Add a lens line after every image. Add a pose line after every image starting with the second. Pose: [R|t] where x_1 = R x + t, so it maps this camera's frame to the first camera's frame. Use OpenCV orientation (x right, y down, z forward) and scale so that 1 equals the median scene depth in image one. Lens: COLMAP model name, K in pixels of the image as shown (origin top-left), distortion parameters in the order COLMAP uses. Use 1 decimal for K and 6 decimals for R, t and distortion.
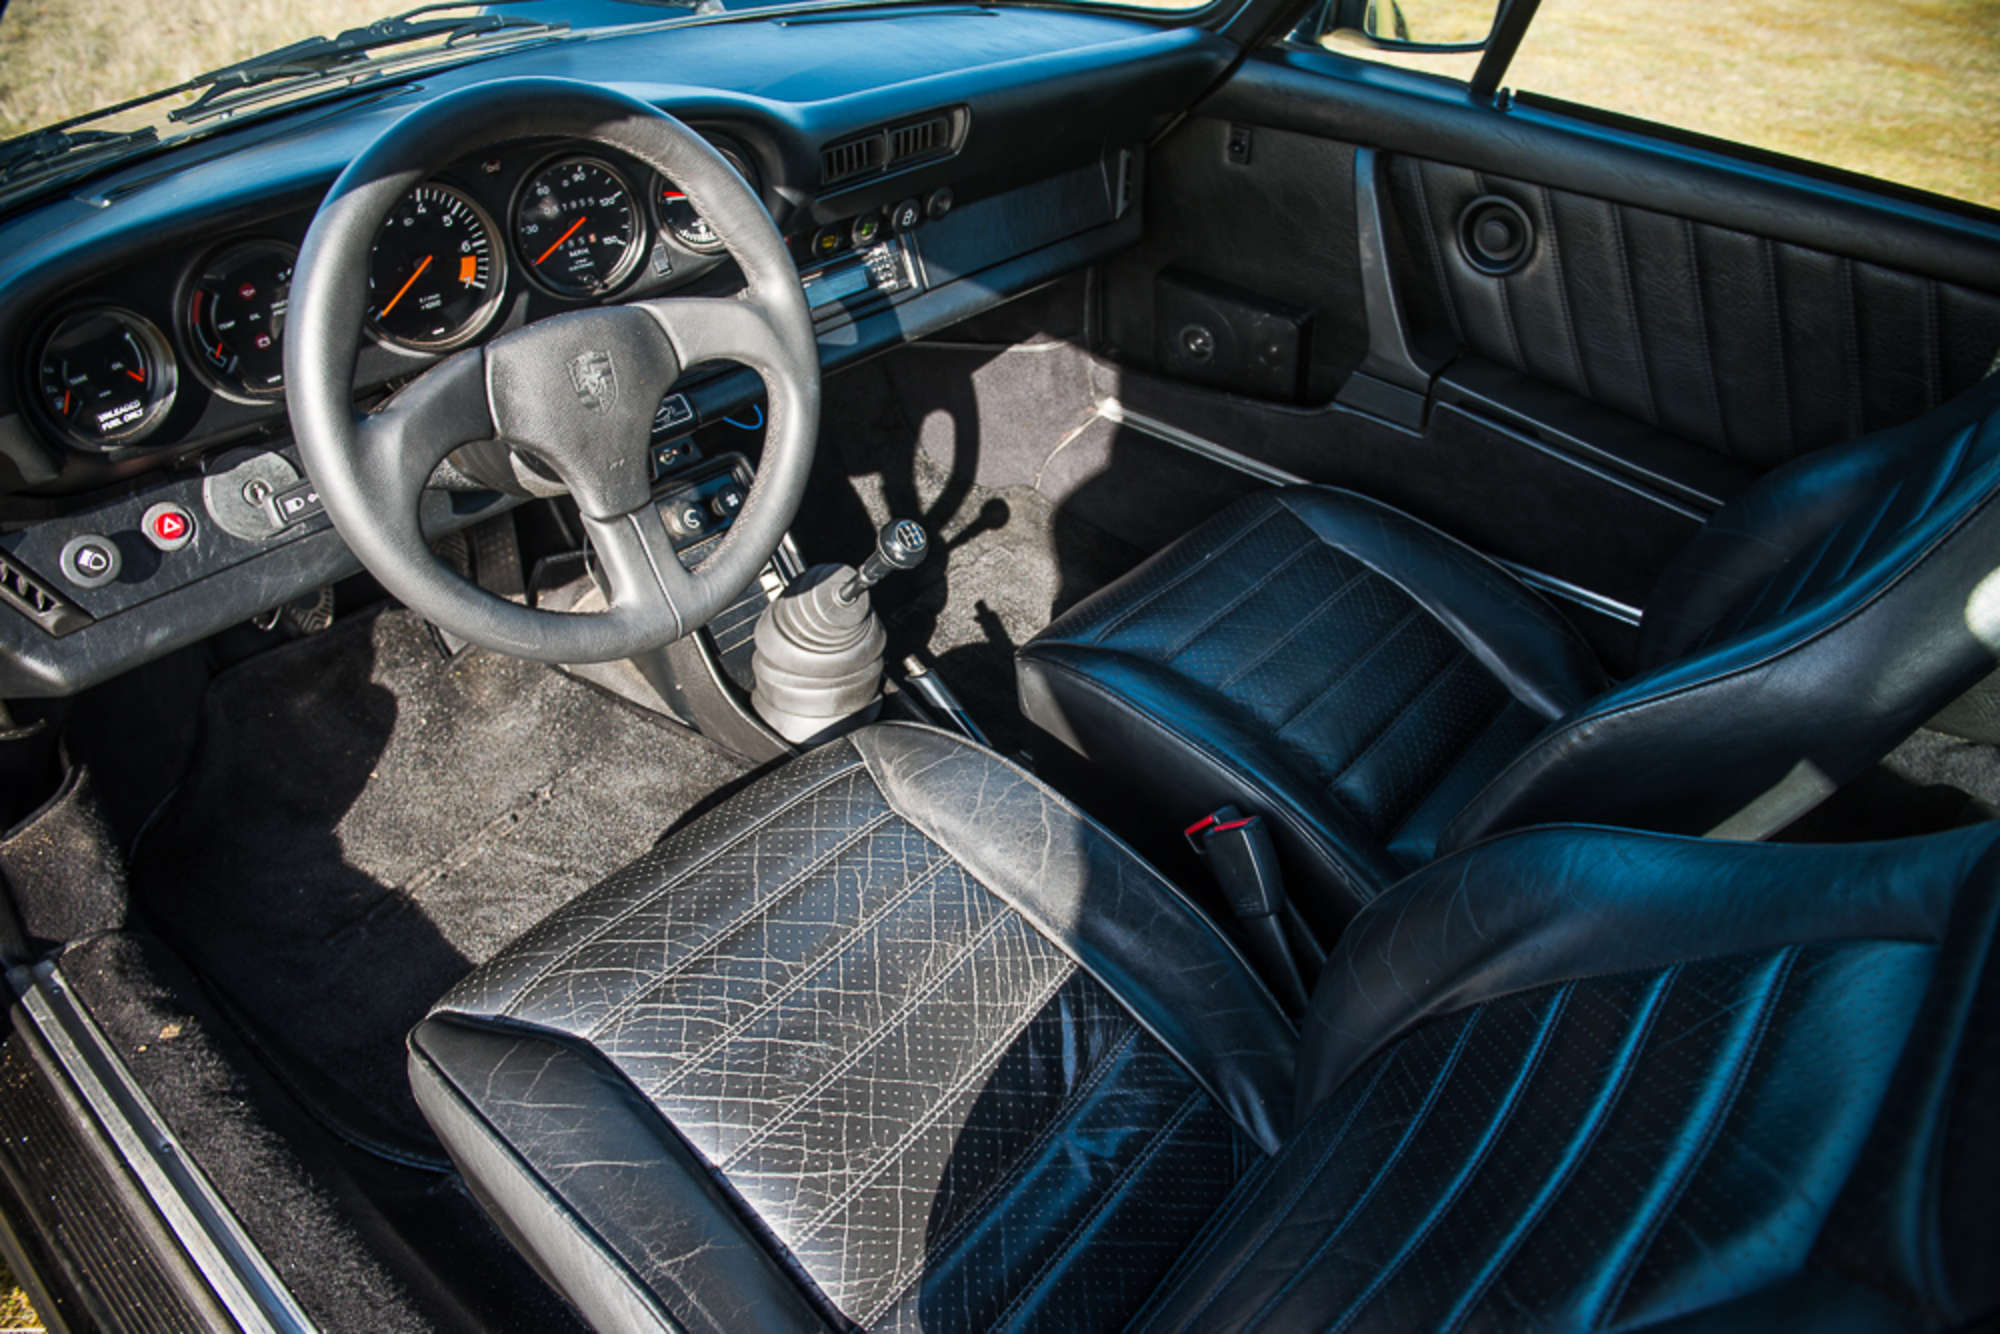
lens RADIAL K [[1409.1, 0, 997.1], [0, 1409.1, 666.9], [0, 0, 1]] dist [-0.066053, -0.001353]
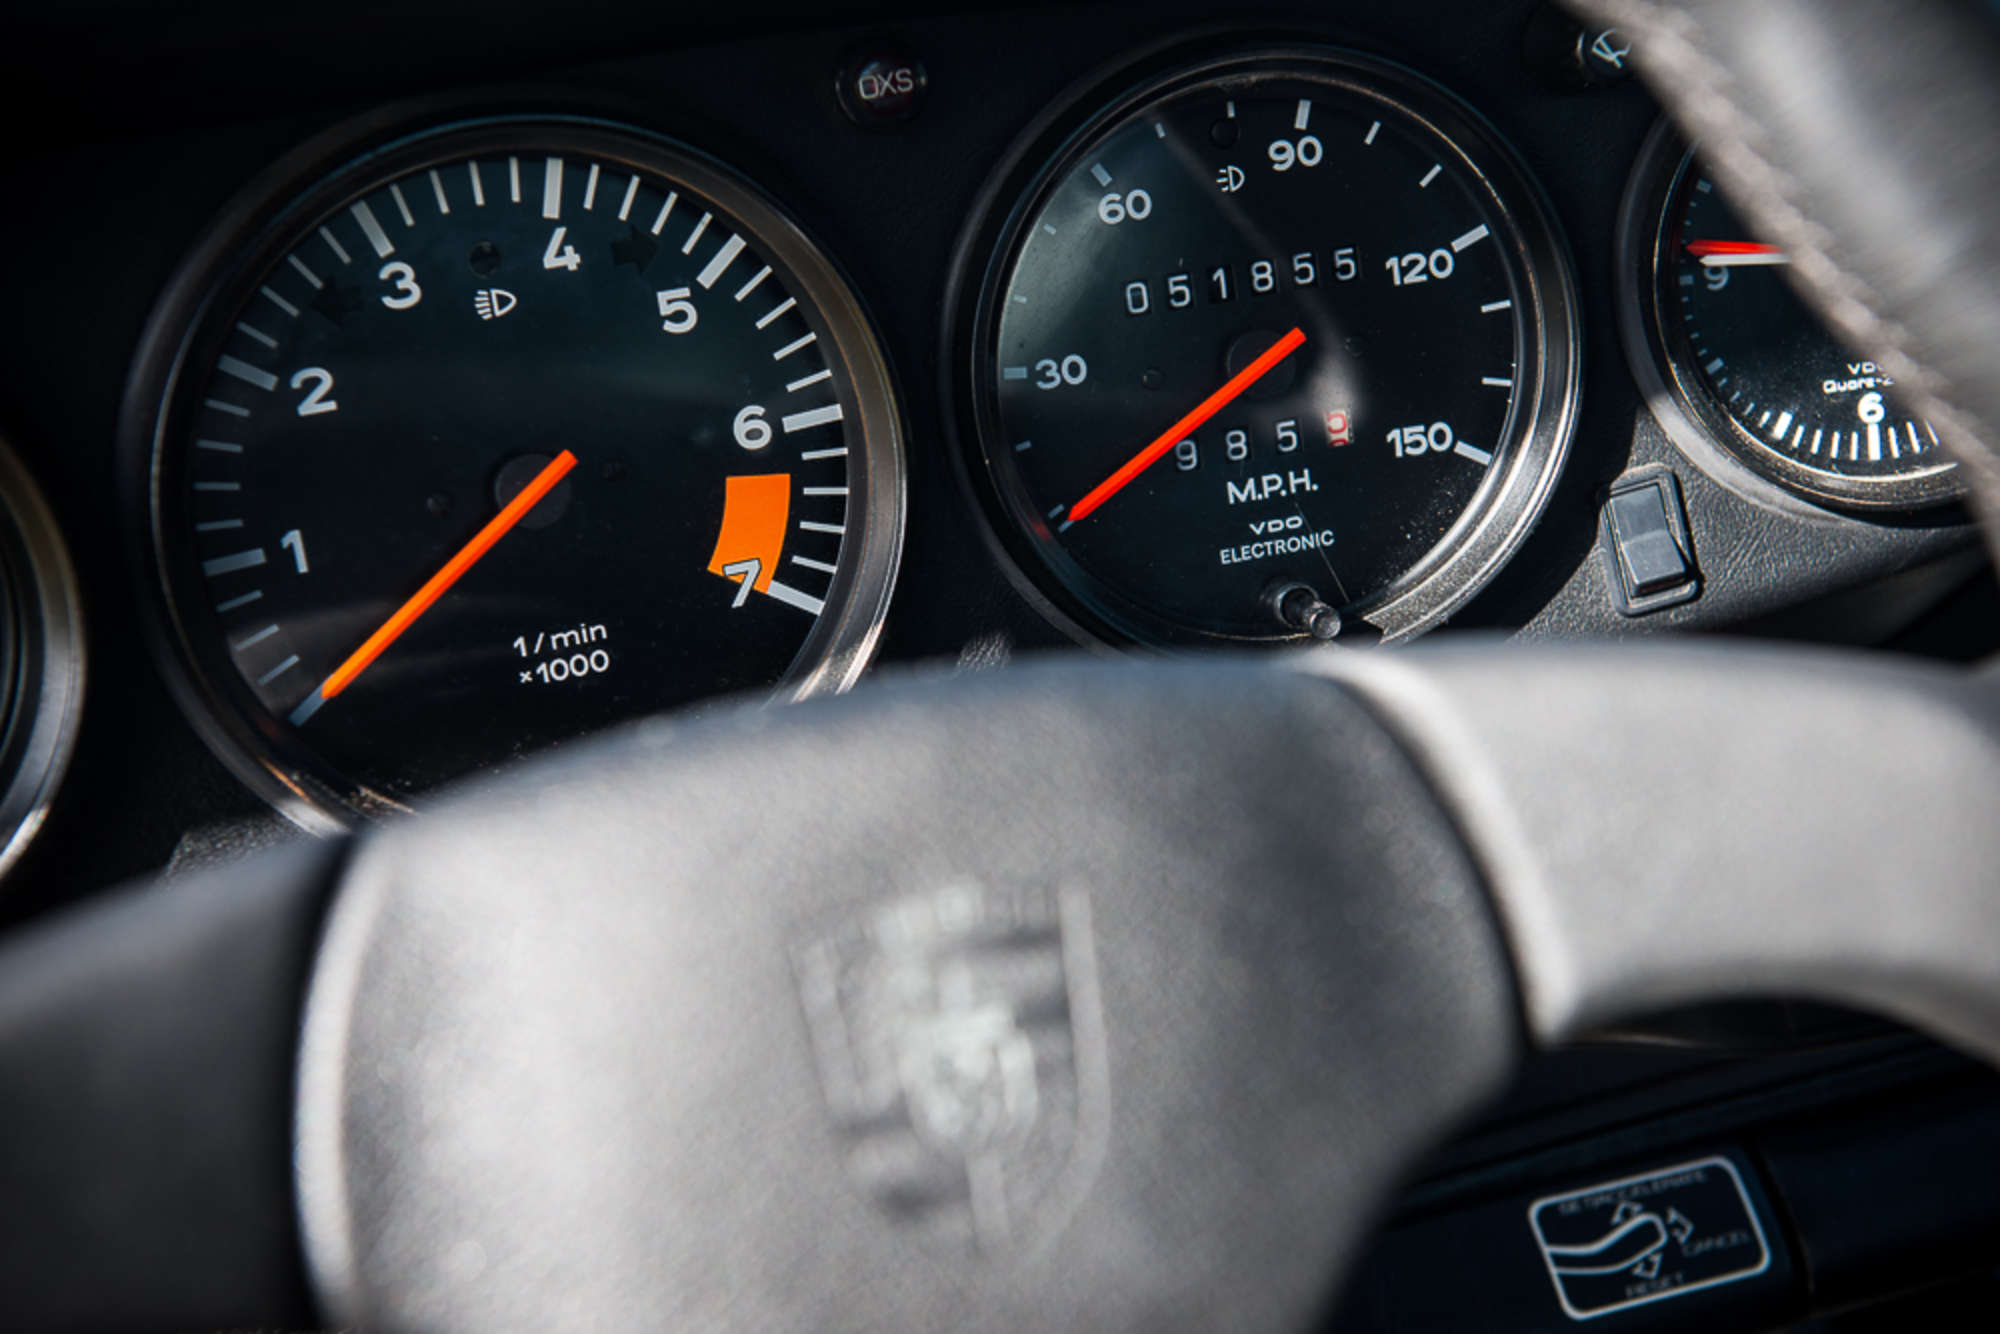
lens RADIAL K [[3415.2, 0, 998.3], [0, 3415.2, 662.9], [0, 0, 1]] dist [0.063861, 0.000000]
pose [[0.864937, 0.013212, -0.501706, -0.067336], [-0.171550, 0.947224, -0.270807, -0.121334], [0.471650, 0.320299, 0.821556, 0.566038]]
